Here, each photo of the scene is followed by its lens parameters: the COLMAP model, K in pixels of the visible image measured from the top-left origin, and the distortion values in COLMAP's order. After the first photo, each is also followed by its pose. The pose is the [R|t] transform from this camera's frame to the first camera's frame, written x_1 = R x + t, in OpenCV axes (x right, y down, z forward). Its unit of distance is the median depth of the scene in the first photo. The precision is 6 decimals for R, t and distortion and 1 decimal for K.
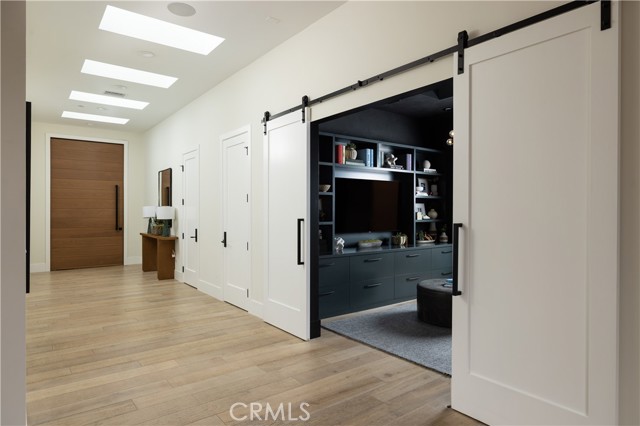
lens RADIAL K [[384.8, 0, 317.8], [0, 384.8, 213.0], [0, 0, 1]] dist [-0.001356, -0.000267]
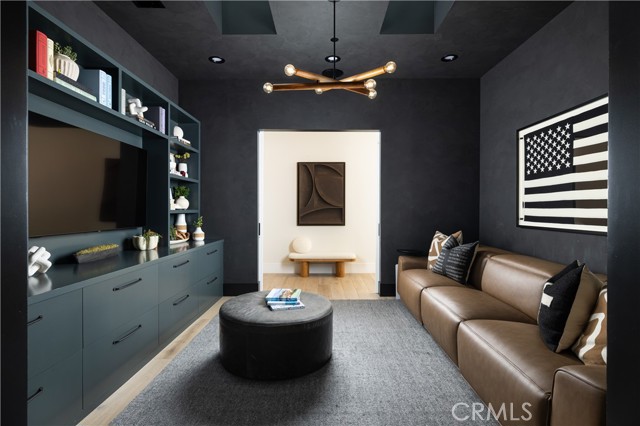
lens RADIAL K [[332.1, 0, 320.1], [0, 332.1, 210.8], [0, 0, 1]] dist [0.000097, 0.001096]
pose [[0.615879, 0.003782, 0.787832, -0.038334], [-0.000579, 0.999990, -0.004347, 0.022396], [-0.787841, 0.002221, 0.615875, 0.458133]]
